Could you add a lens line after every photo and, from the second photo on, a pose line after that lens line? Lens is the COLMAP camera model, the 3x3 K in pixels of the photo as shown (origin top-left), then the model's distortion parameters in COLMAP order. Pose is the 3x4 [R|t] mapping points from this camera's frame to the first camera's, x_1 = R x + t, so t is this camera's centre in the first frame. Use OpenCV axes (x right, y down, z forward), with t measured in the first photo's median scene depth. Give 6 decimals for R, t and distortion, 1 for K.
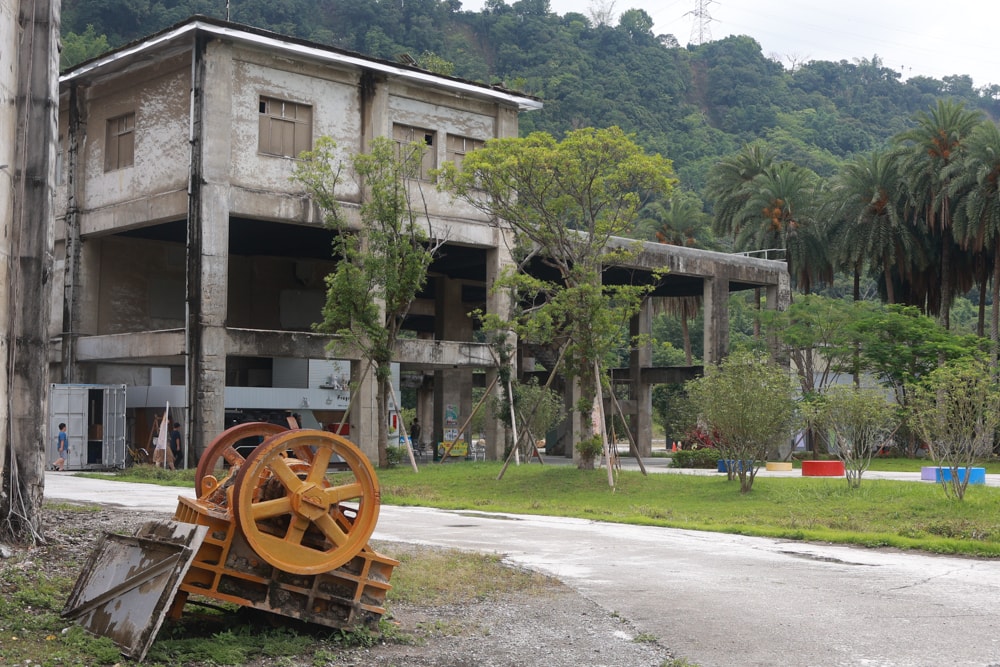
lens RADIAL K [[1363.5, 0, 501.0], [0, 1363.5, 337.9], [0, 0, 1]] dist [-0.007331, 0.000000]
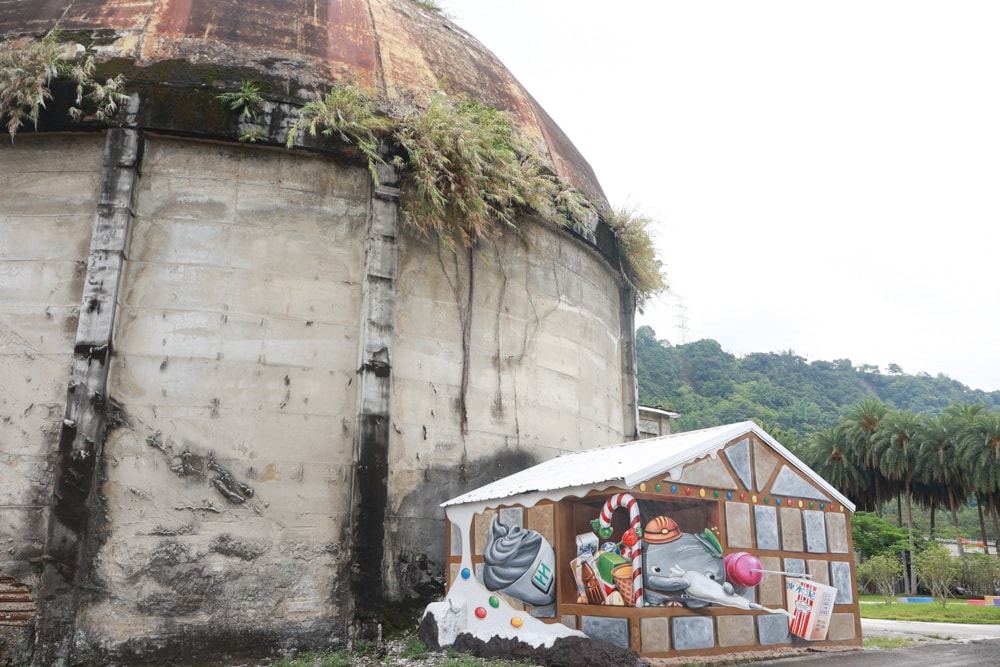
lens RADIAL K [[833.5, 0, 500.9], [0, 833.5, 331.3], [0, 0, 1]] dist [-0.003038, -0.004197]
pose [[0.997560, -0.023341, -0.065794, -0.012908], [0.007894, 0.974121, -0.225891, -0.001032], [0.069364, 0.224821, 0.971928, -0.022614]]
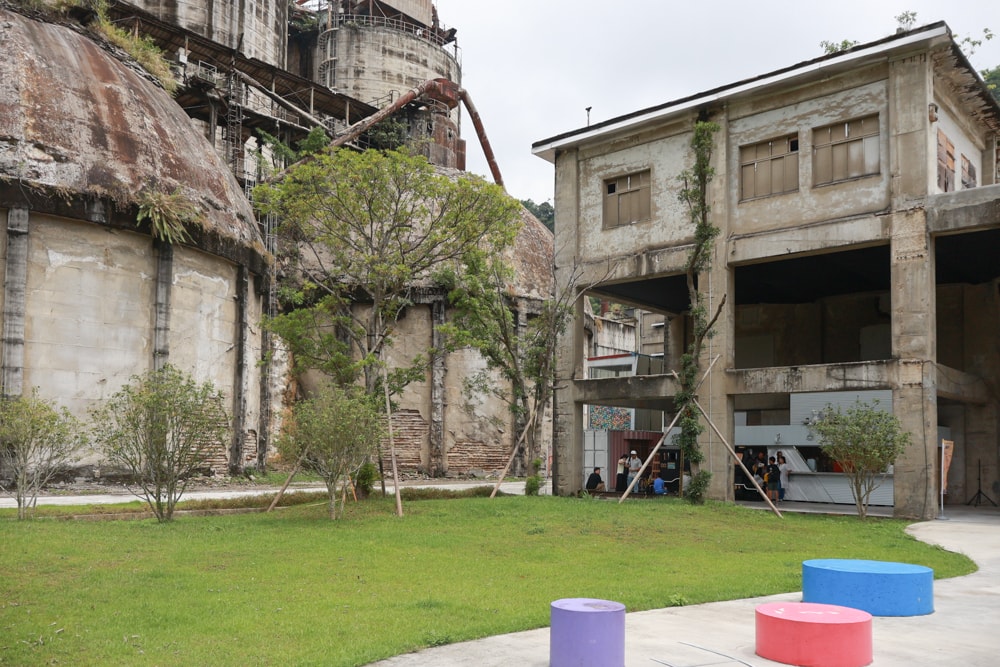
lens RADIAL K [[833.5, 0, 480.3], [0, 833.5, 418.4], [0, 0, 1]] dist [-0.003038, -0.004197]
pose [[0.082757, -0.046931, -0.995464, 0.432320], [0.051719, 0.997747, -0.042739, 0.044326], [0.995227, -0.047948, 0.084998, 0.677545]]
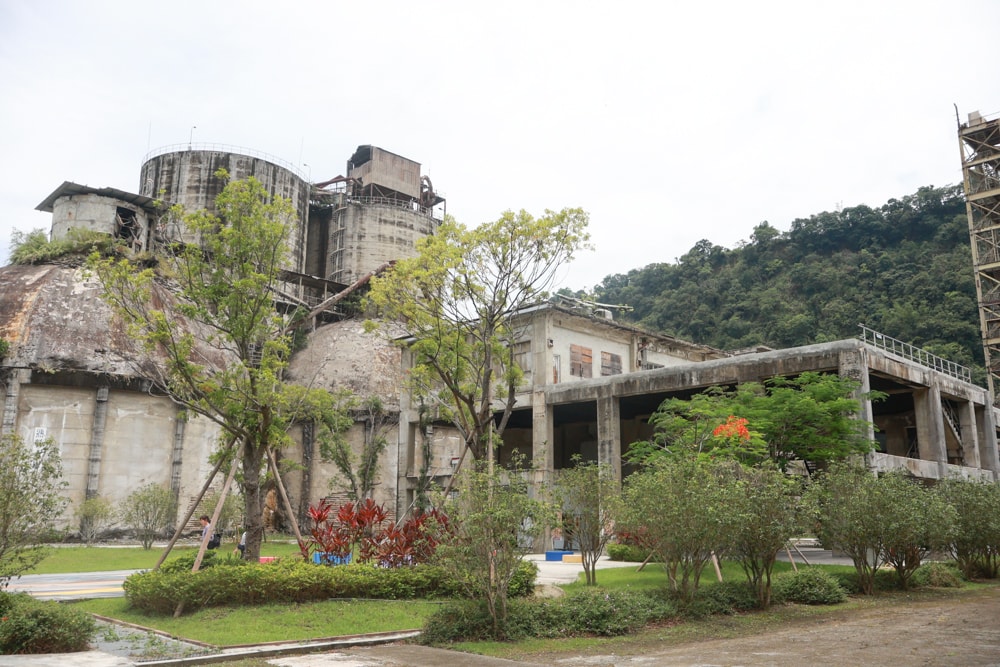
lens RADIAL K [[833.5, 0, 505.2], [0, 833.5, 333.8], [0, 0, 1]] dist [-0.003038, -0.004197]
pose [[0.015662, -0.228141, -0.973502, 0.889050], [0.058483, 0.972164, -0.226887, 0.063818], [0.998166, -0.053379, 0.028568, 0.896174]]
